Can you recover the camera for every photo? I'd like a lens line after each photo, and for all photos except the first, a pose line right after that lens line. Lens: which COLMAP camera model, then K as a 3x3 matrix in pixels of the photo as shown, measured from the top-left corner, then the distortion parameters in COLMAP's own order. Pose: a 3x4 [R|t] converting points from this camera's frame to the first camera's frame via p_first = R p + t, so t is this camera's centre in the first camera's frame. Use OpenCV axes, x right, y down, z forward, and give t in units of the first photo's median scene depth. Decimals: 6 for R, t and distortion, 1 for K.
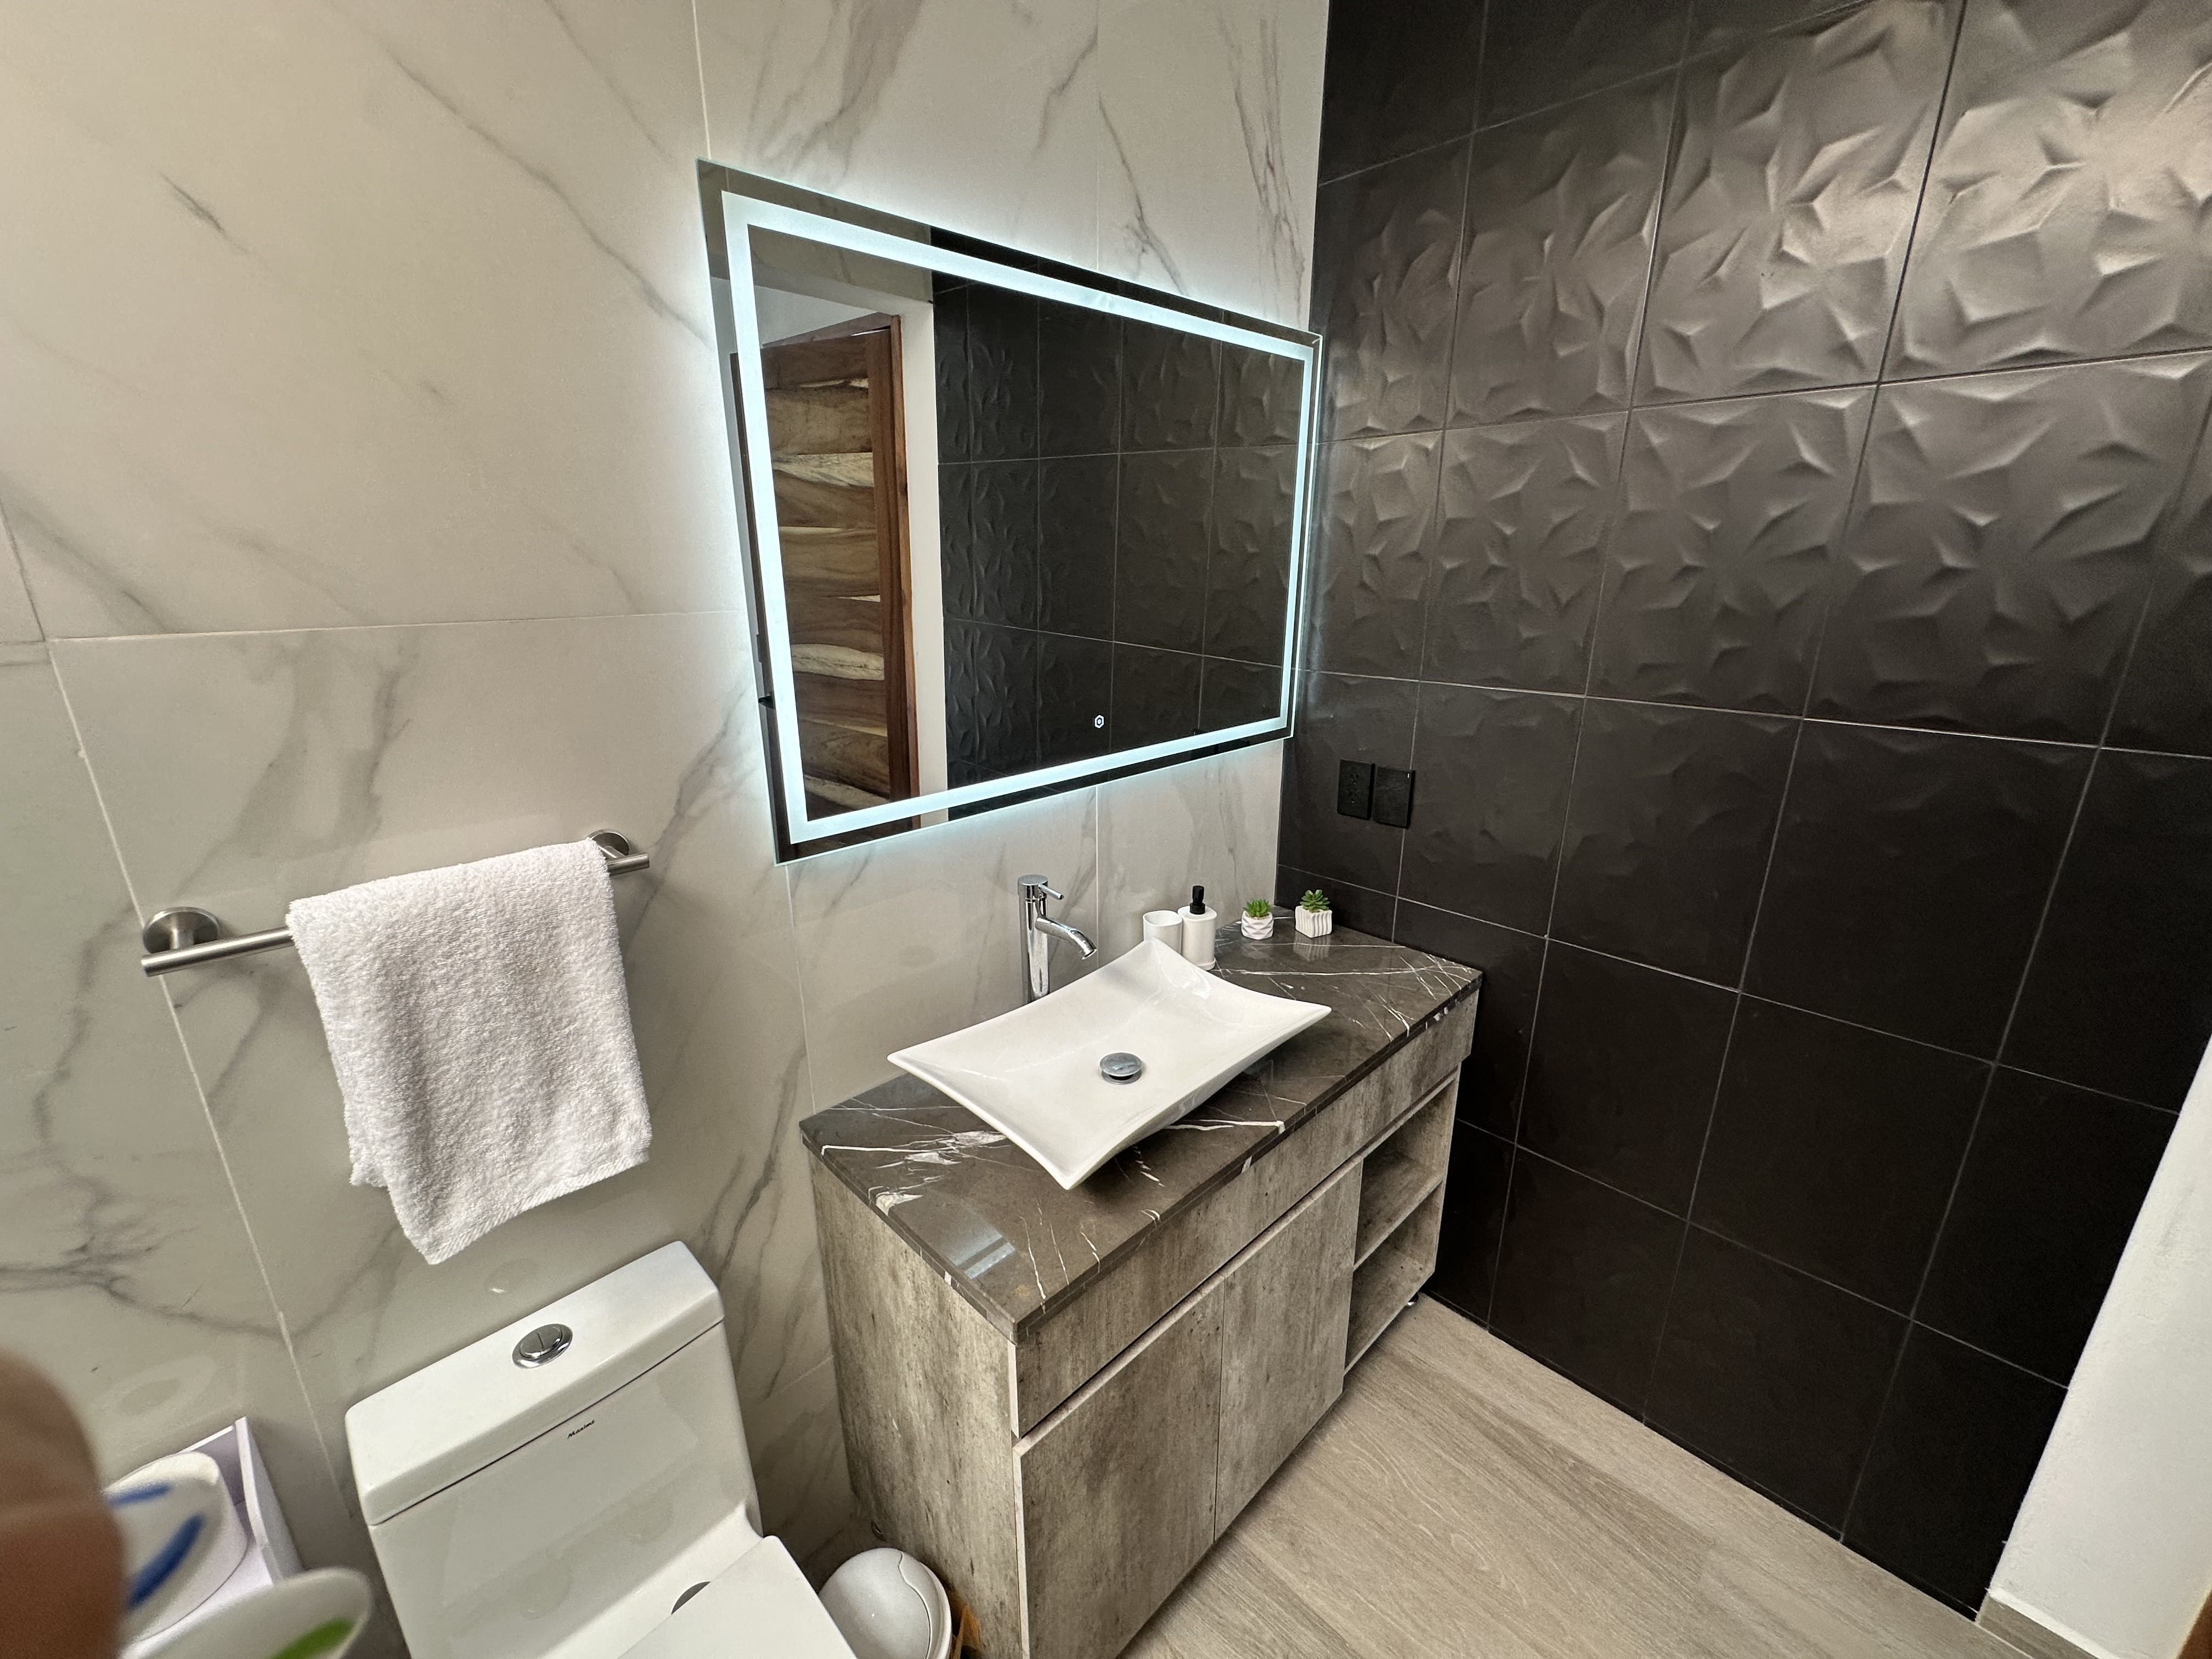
lens RADIAL K [[888.6, 0, 1106.0], [0, 888.6, 829.5], [0, 0, 1]] dist [-0.000639, 0.000632]
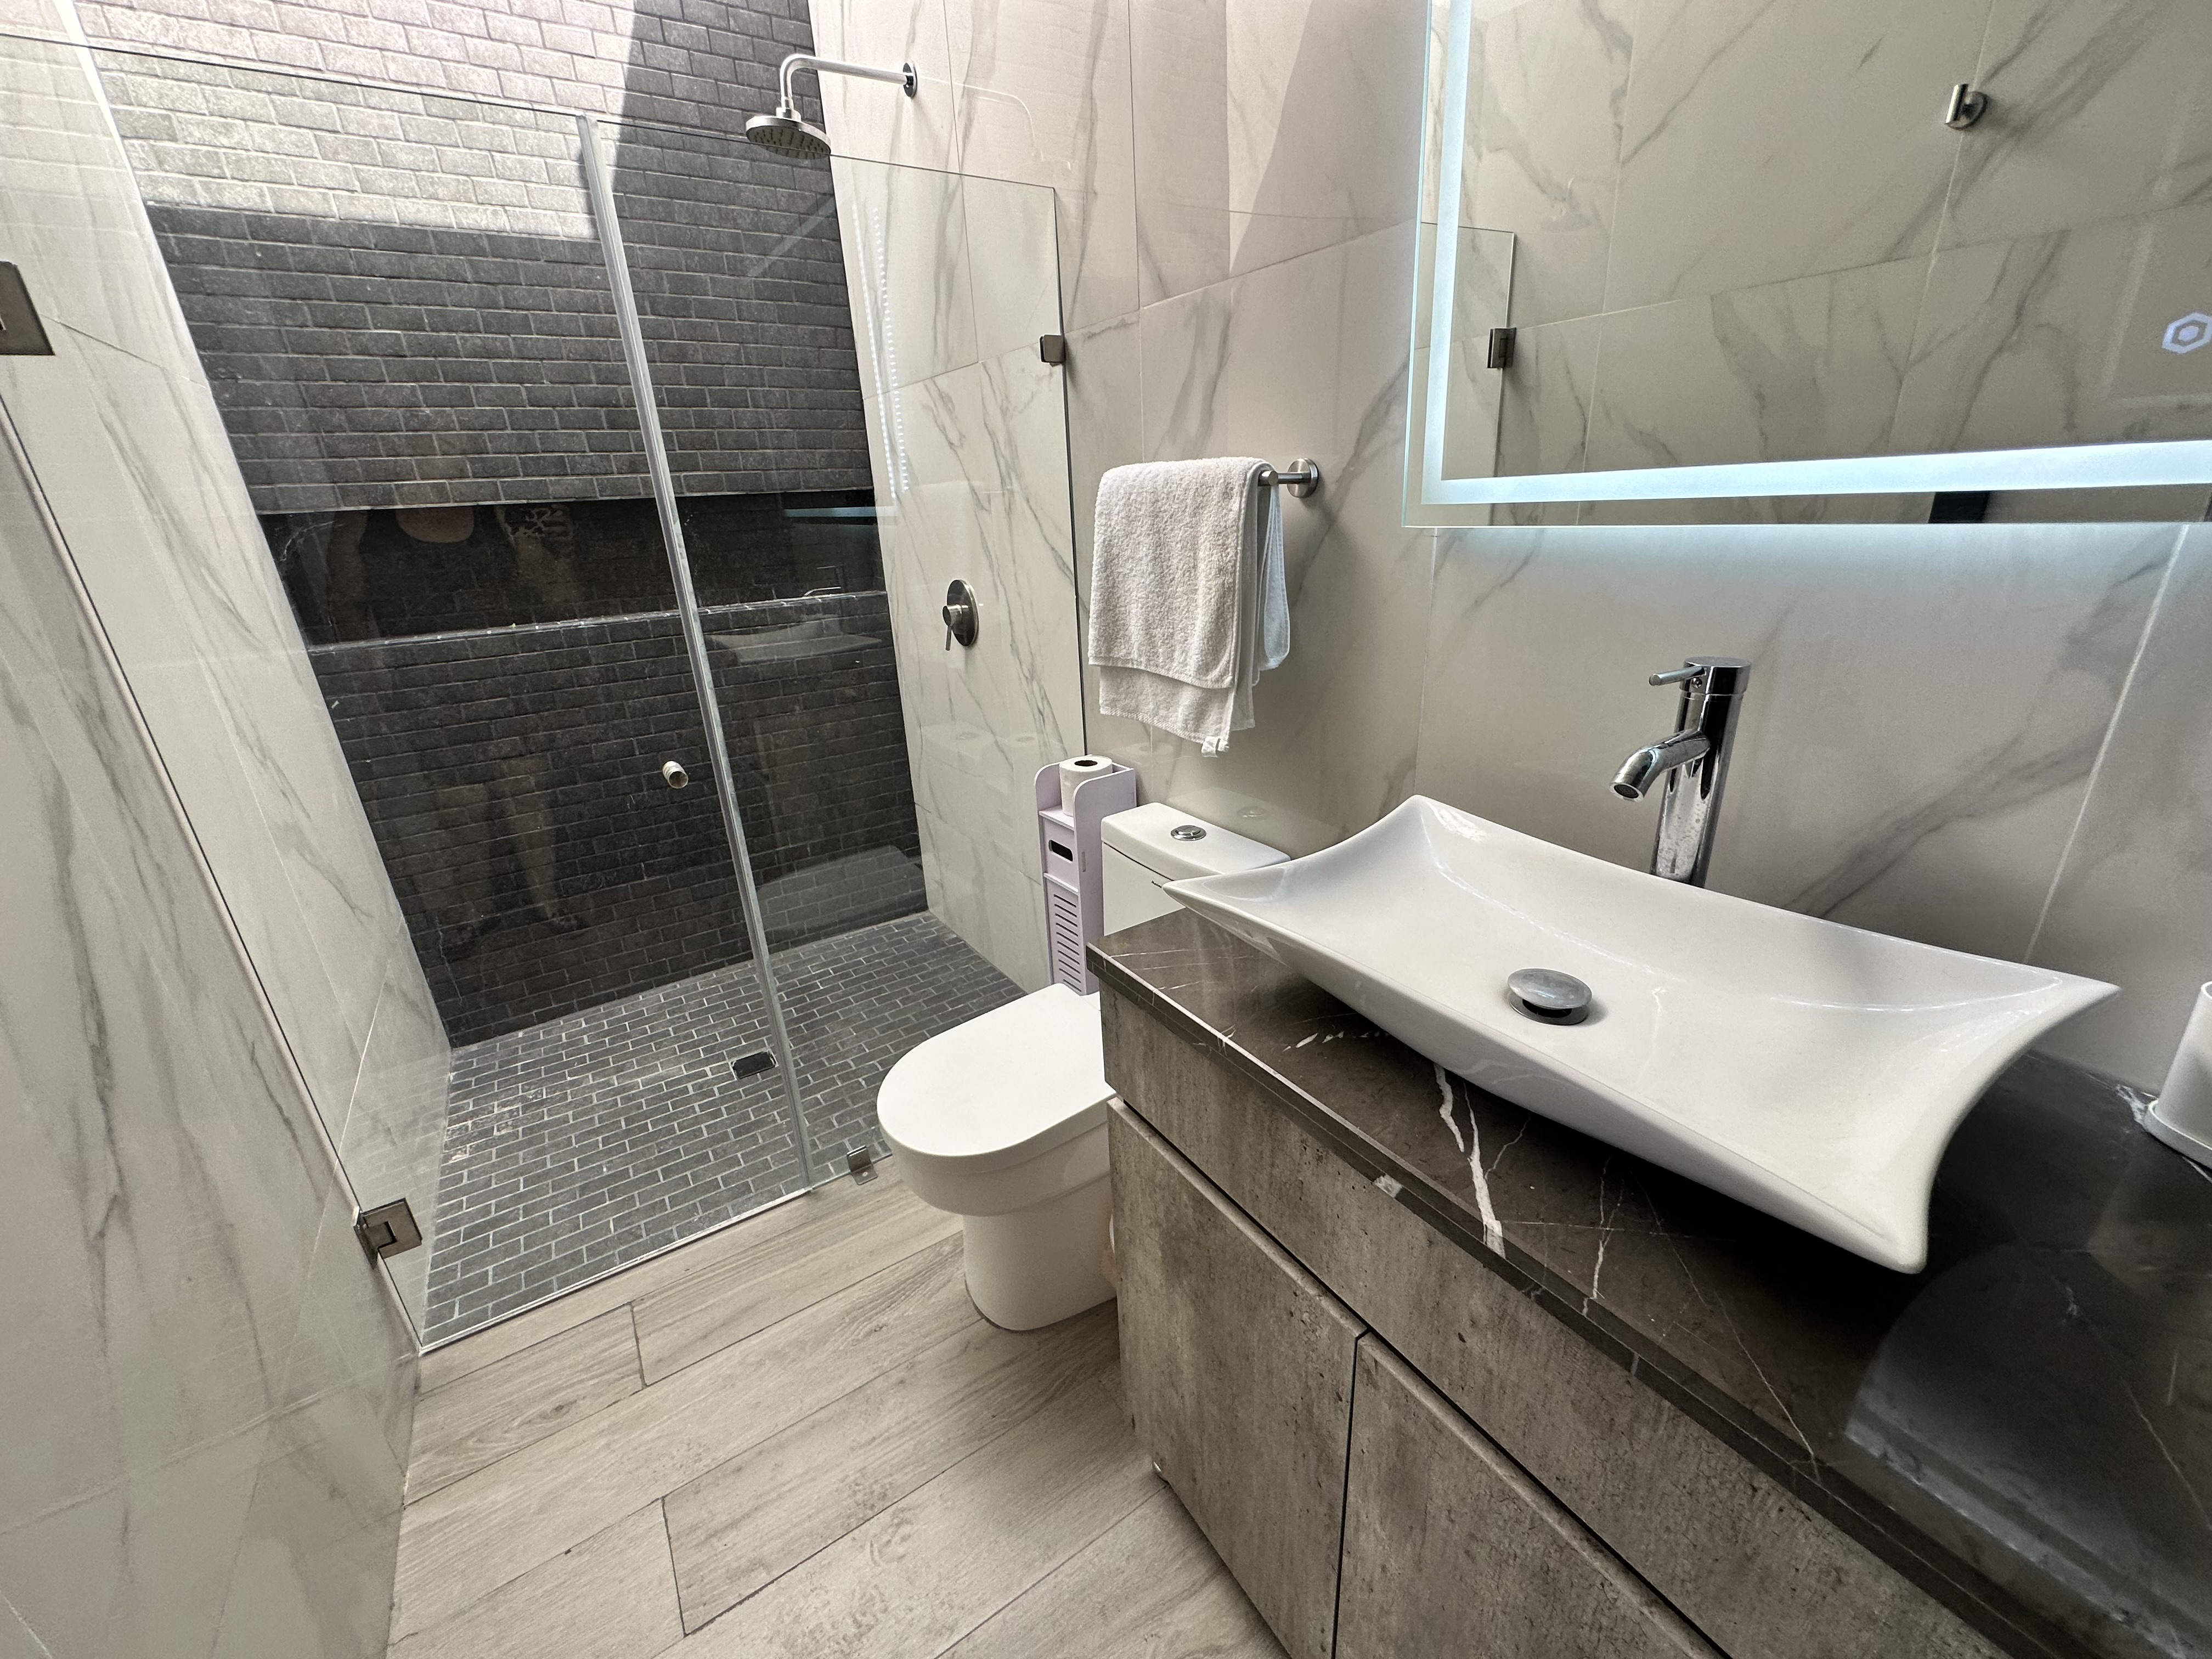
lens RADIAL K [[888.6, 0, 1106.0], [0, 888.6, 829.5], [0, 0, 1]] dist [-0.000639, 0.000632]
pose [[-0.198150, 0.356824, -0.912915, 0.578257], [-0.242482, 0.884587, 0.398383, 0.024054], [0.949705, 0.300305, -0.088758, 0.805827]]
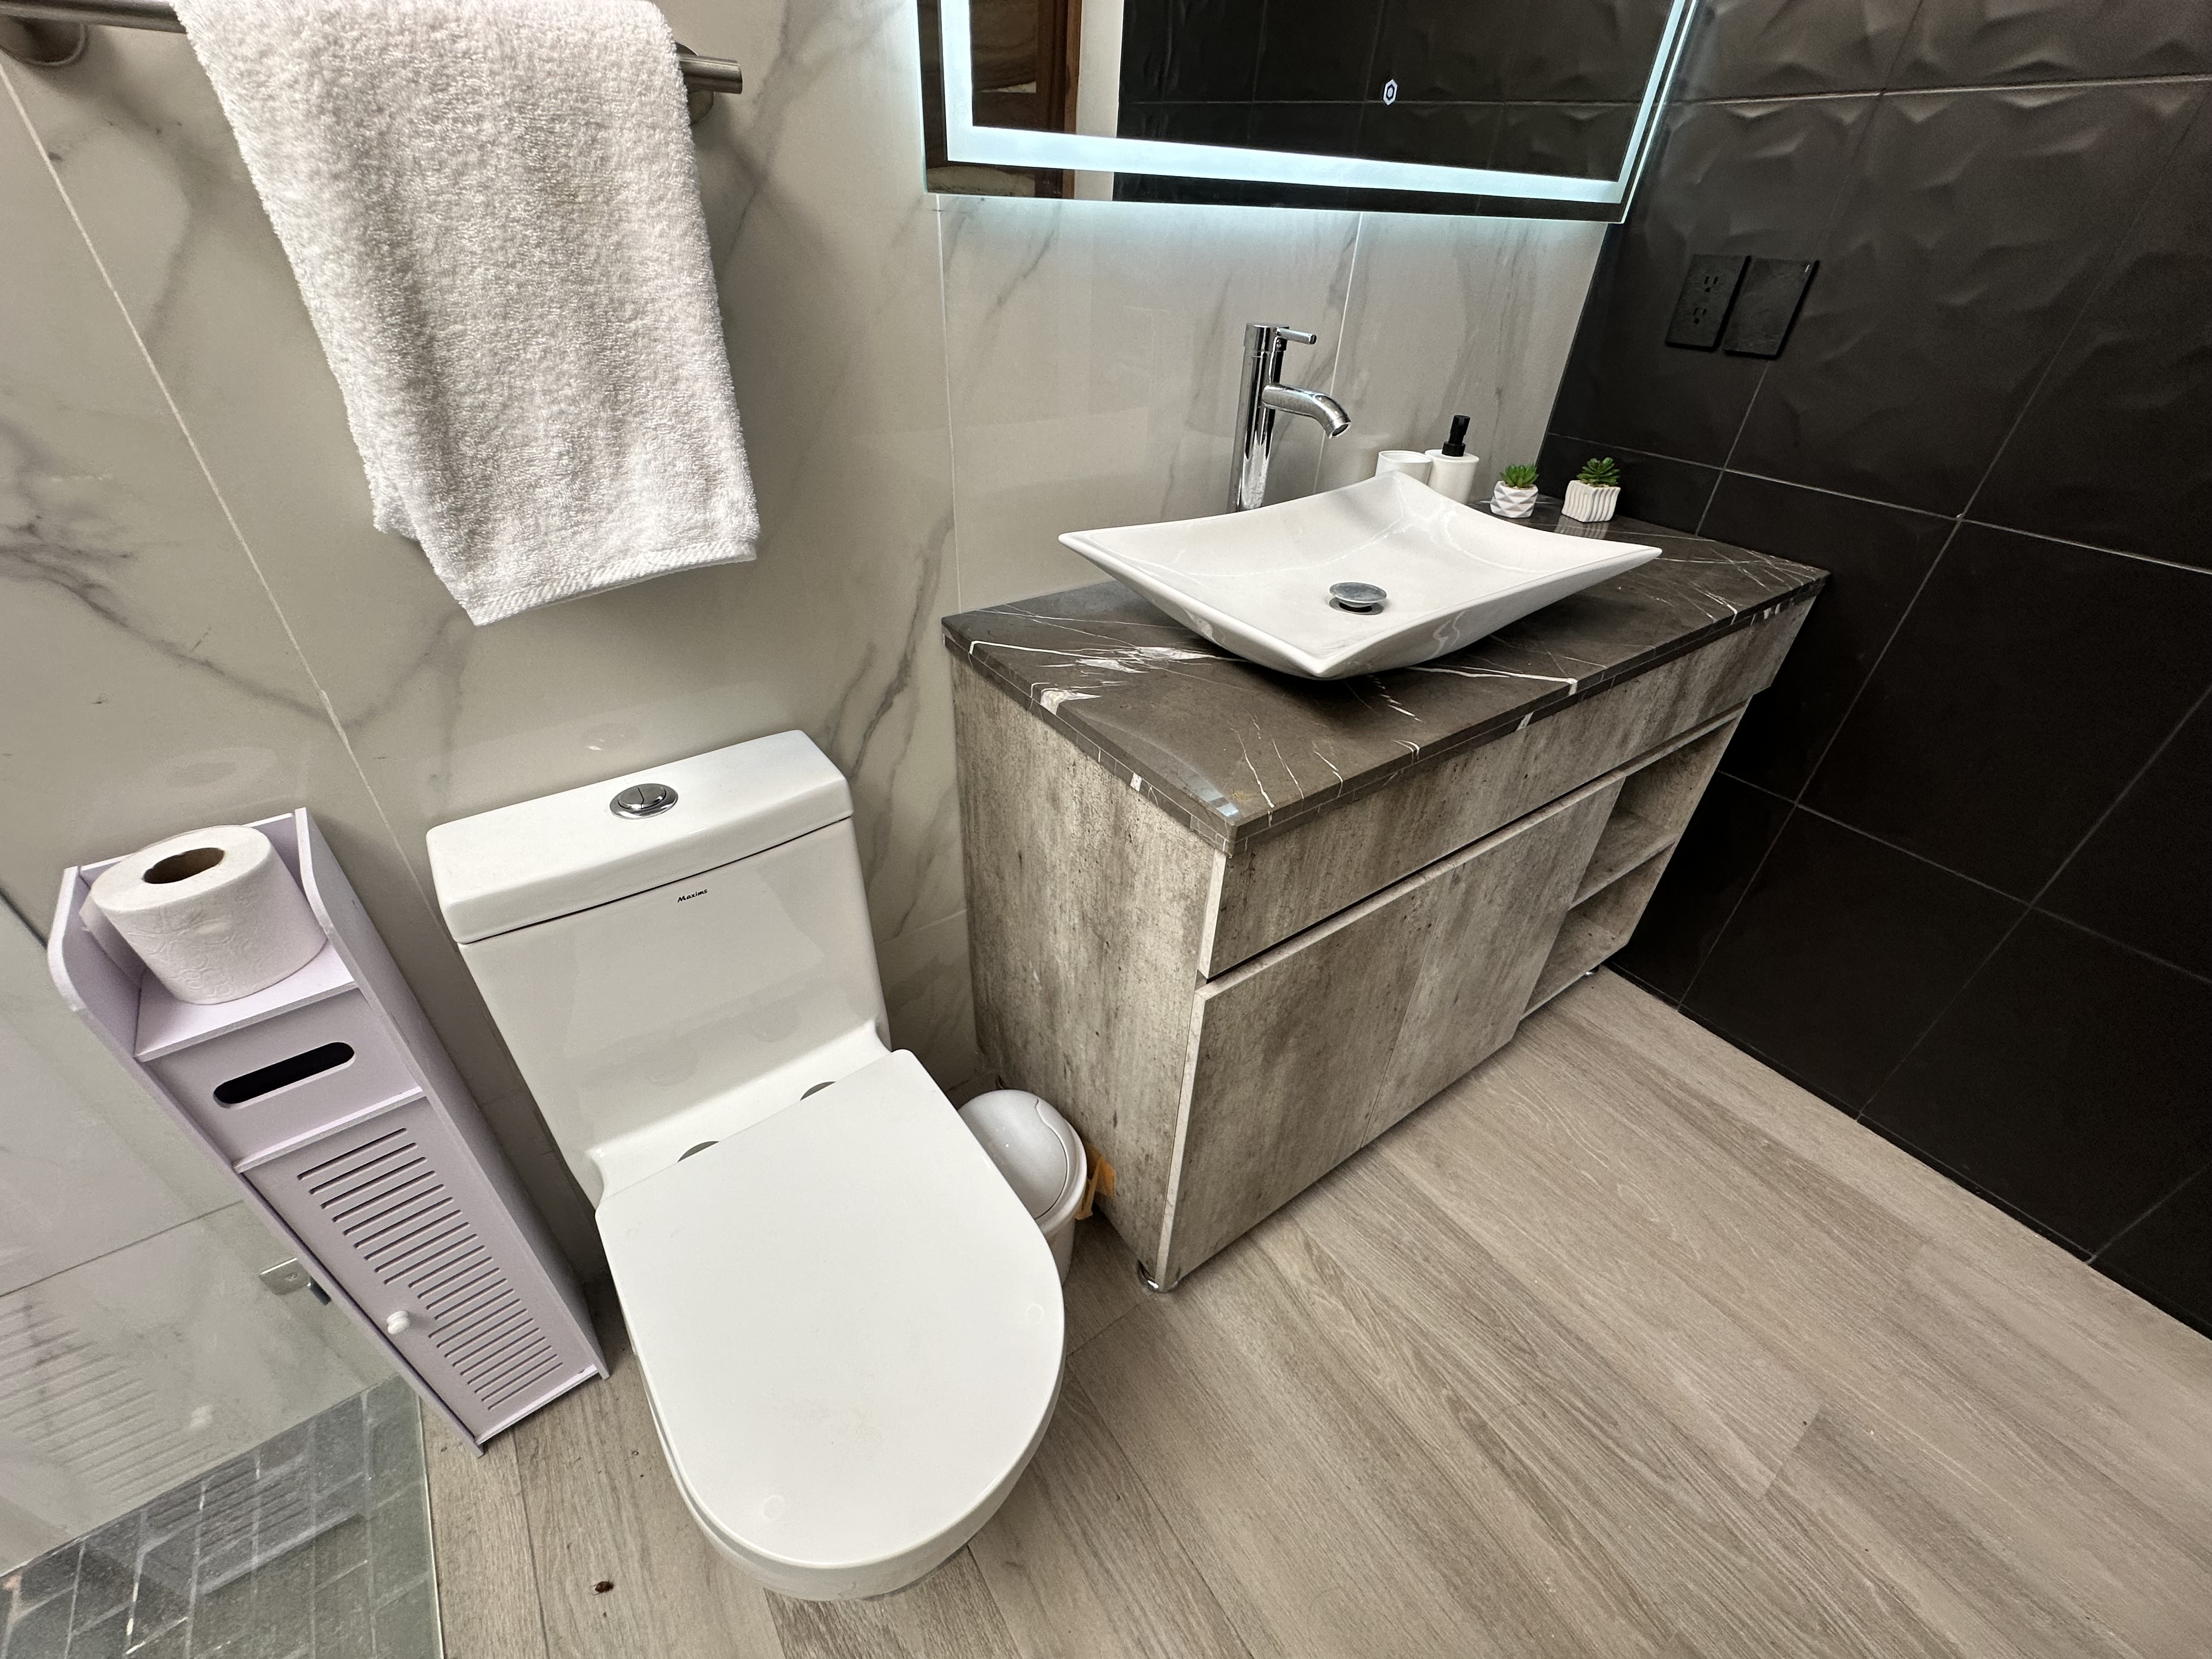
lens RADIAL K [[899.9, 0, 1110.1], [0, 899.9, 826.3], [0, 0, 1]] dist [-0.000904, 0.000356]
pose [[0.987970, 0.122377, -0.094544, -0.099668], [-0.087483, 0.946421, 0.310860, 0.246719], [0.127521, -0.298850, 0.945742, 0.207263]]
